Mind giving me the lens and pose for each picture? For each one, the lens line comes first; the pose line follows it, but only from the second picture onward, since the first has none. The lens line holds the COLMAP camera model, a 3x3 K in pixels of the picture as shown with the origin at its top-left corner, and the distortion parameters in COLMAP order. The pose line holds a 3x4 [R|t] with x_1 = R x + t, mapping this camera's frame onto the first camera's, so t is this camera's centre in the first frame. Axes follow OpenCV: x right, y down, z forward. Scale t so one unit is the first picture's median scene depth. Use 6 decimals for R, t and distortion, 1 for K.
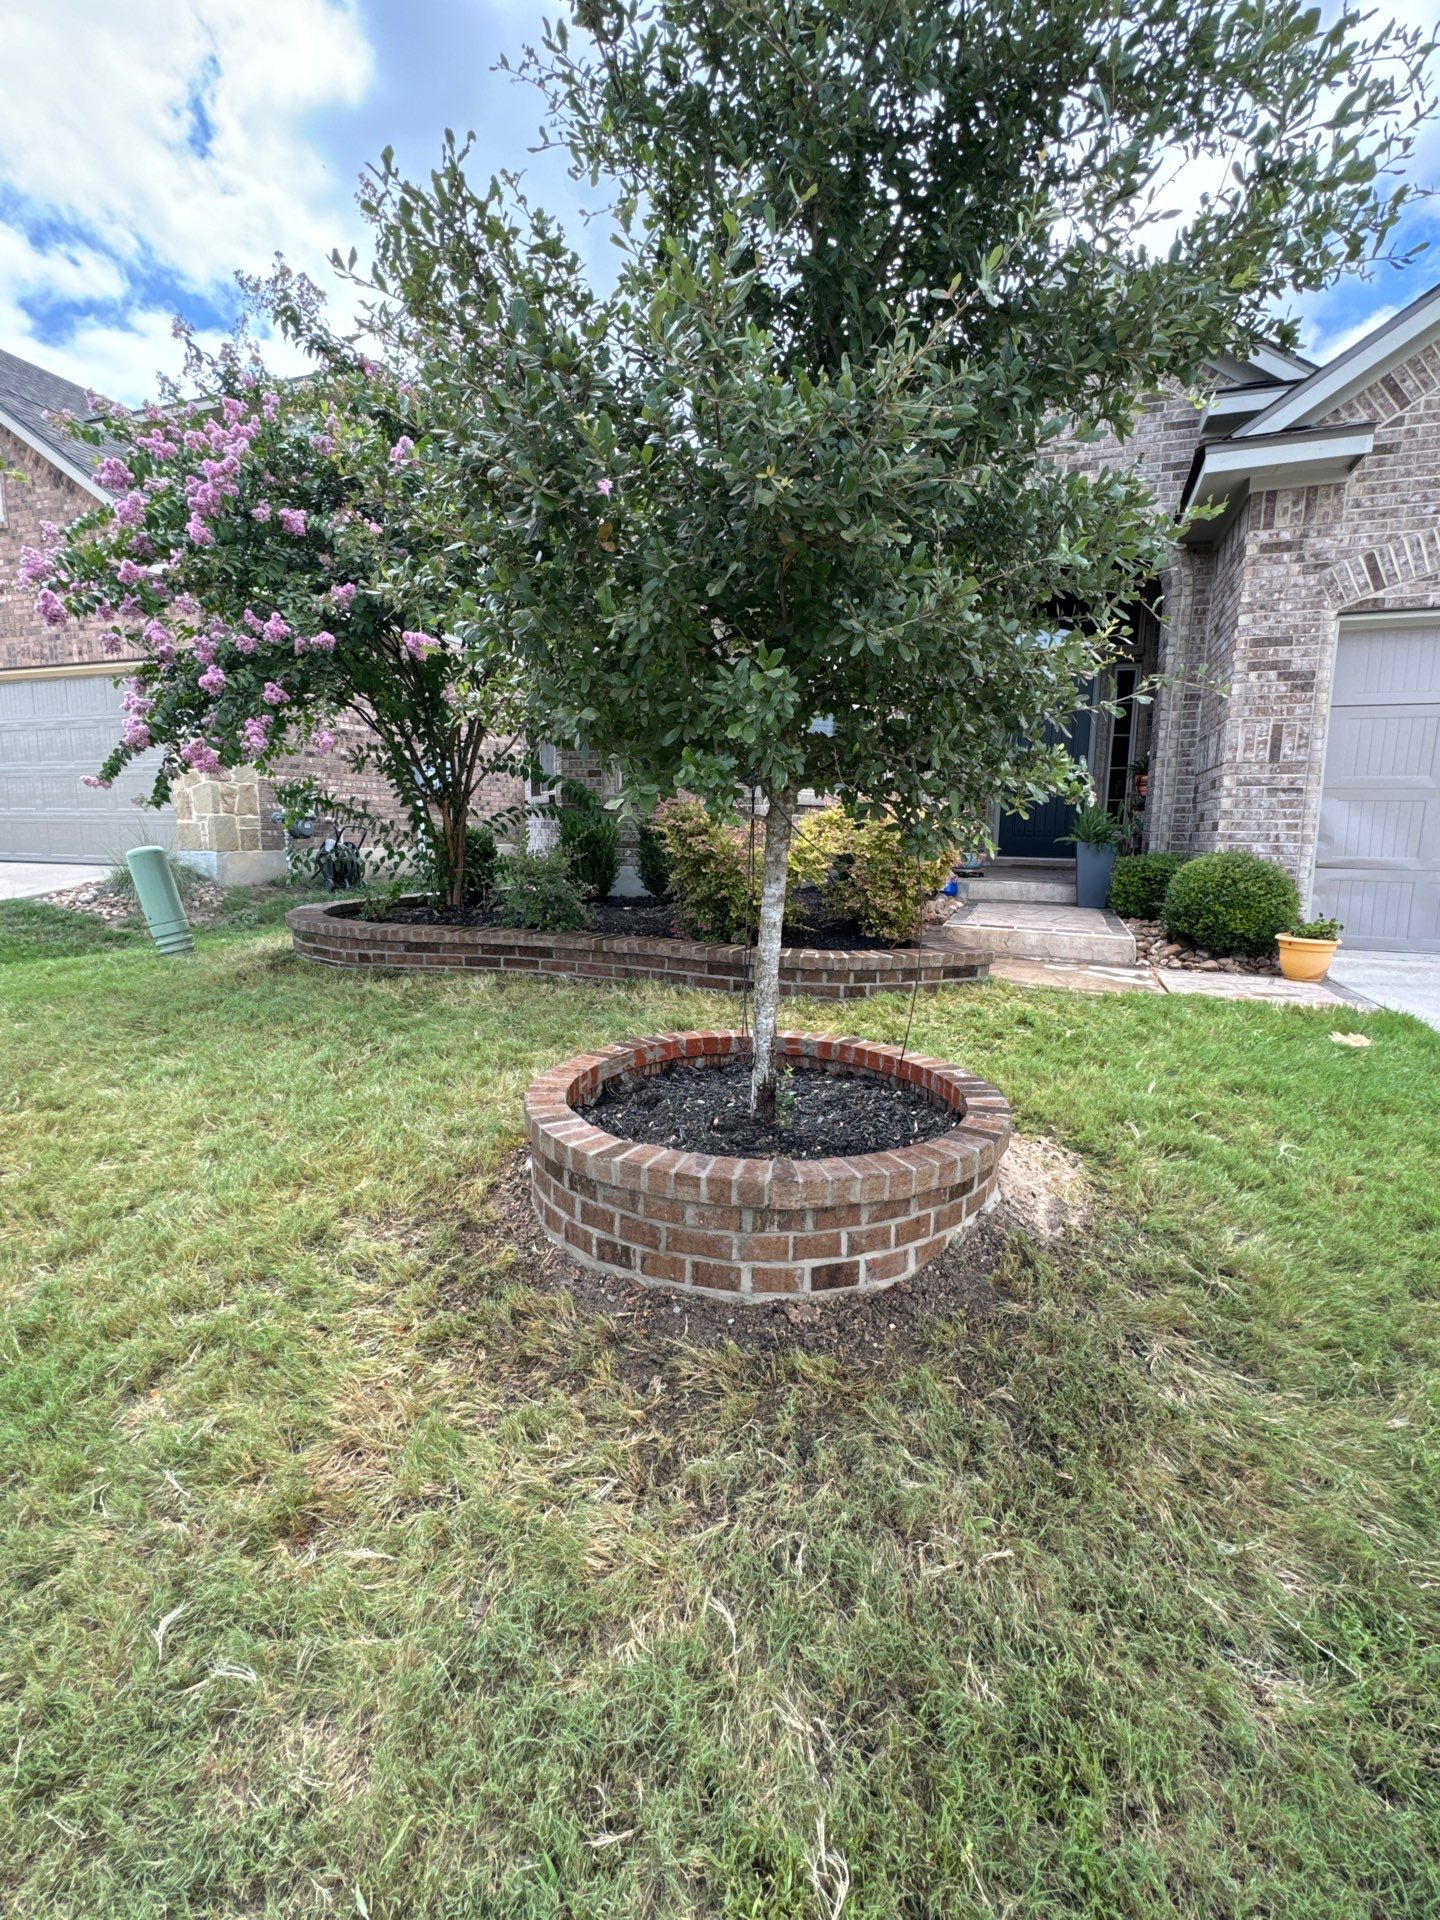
lens RADIAL K [[858.6, 0, 720.0], [0, 858.6, 960.0], [0, 0, 1]] dist [0.000314, -0.000584]
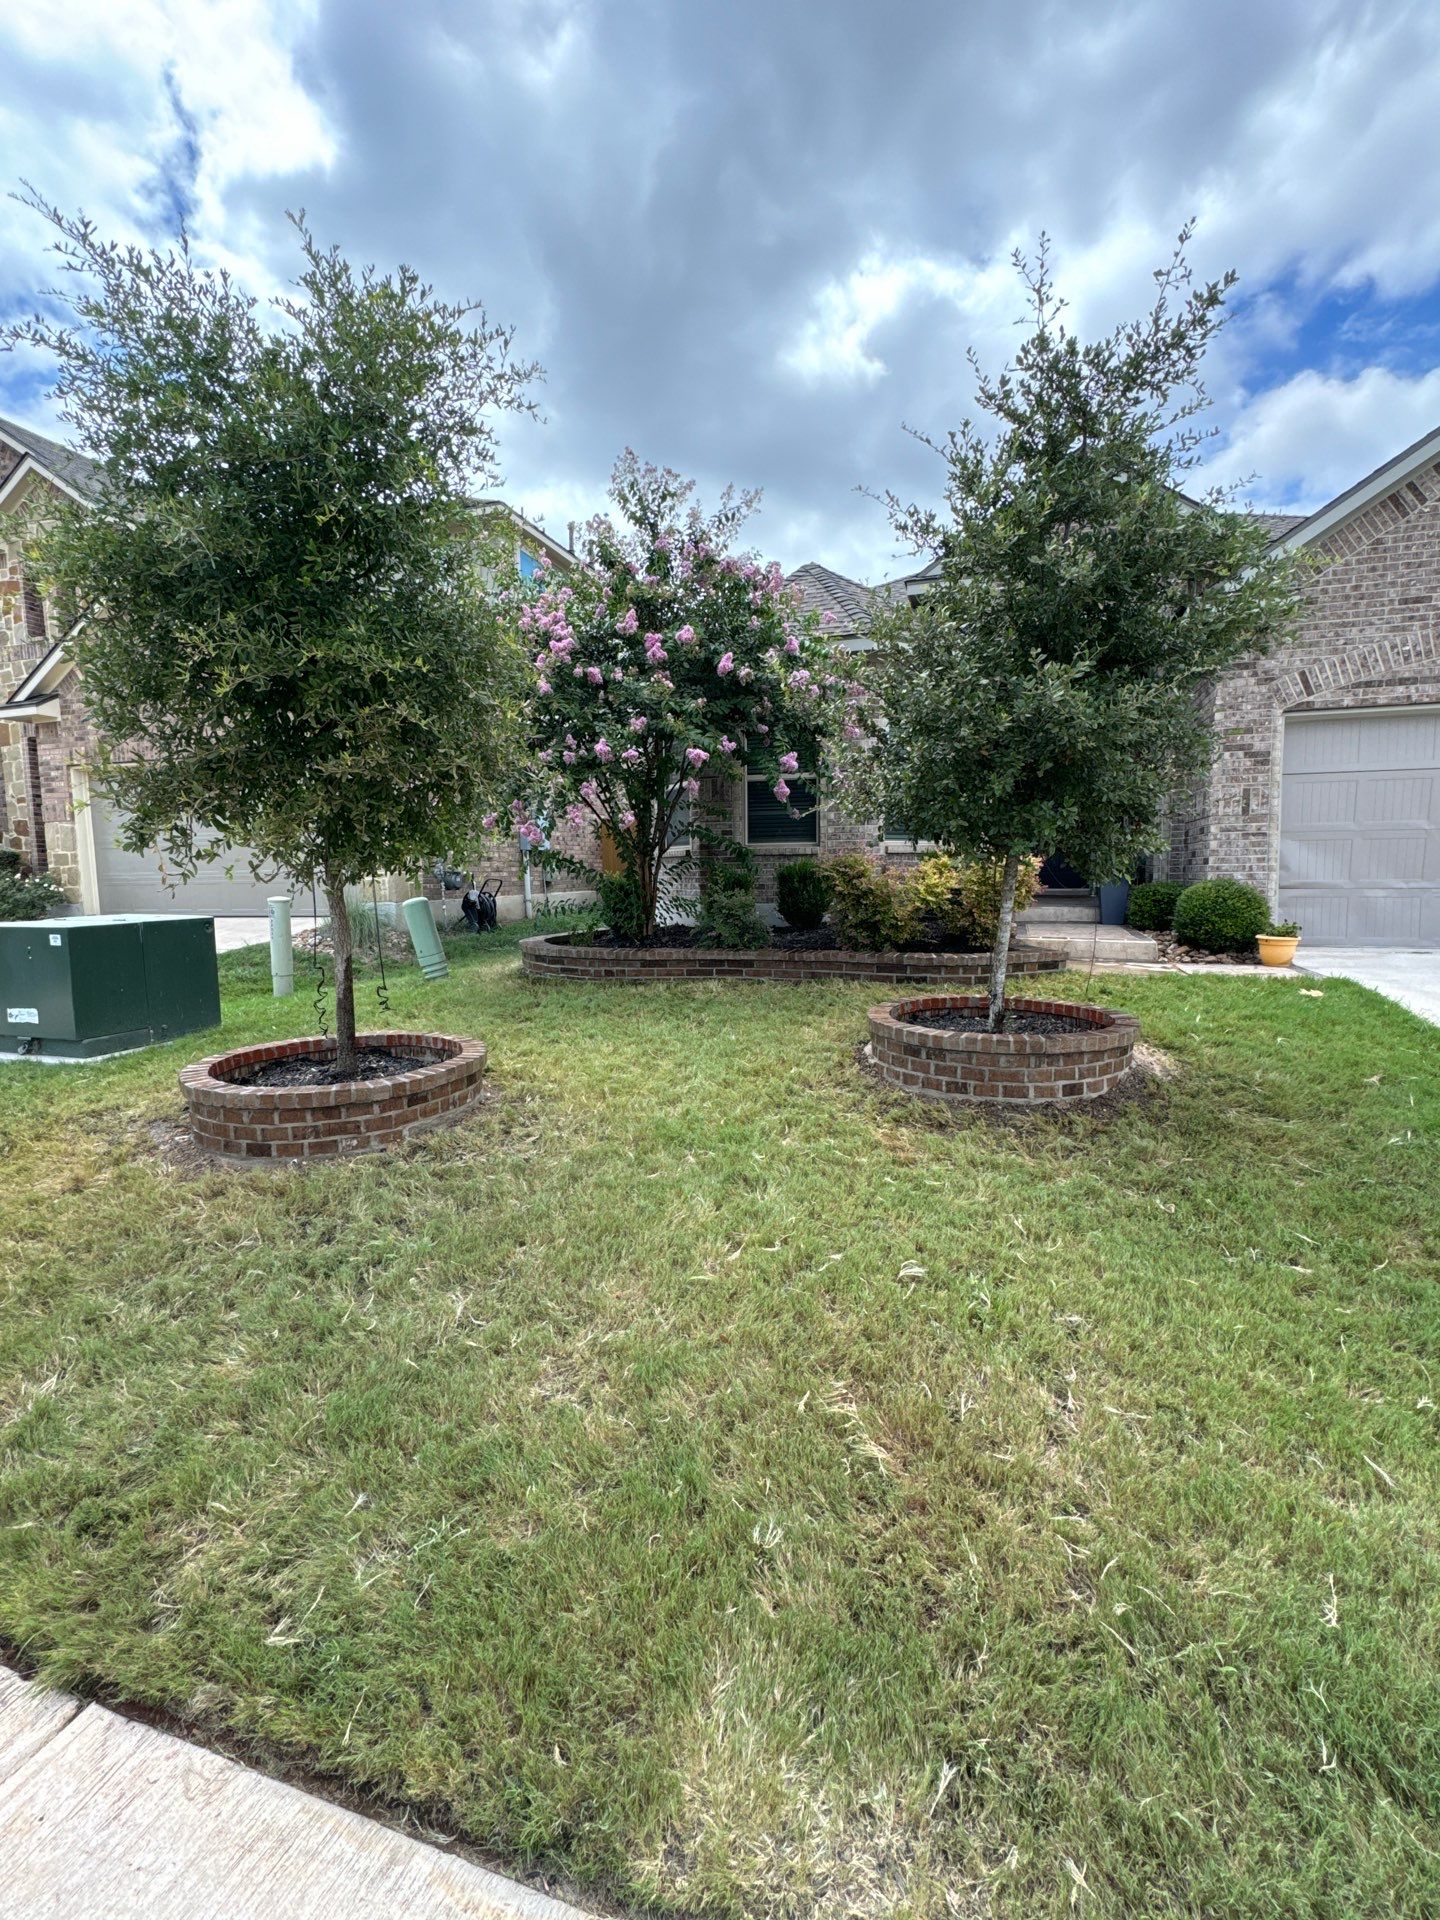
lens RADIAL K [[858.6, 0, 720.0], [0, 858.6, 960.0], [0, 0, 1]] dist [0.000314, -0.000584]
pose [[0.998871, -0.030976, 0.036018, -0.294380], [0.032697, 0.998301, -0.048226, 0.050439], [-0.034463, 0.049350, 0.998187, -0.391913]]
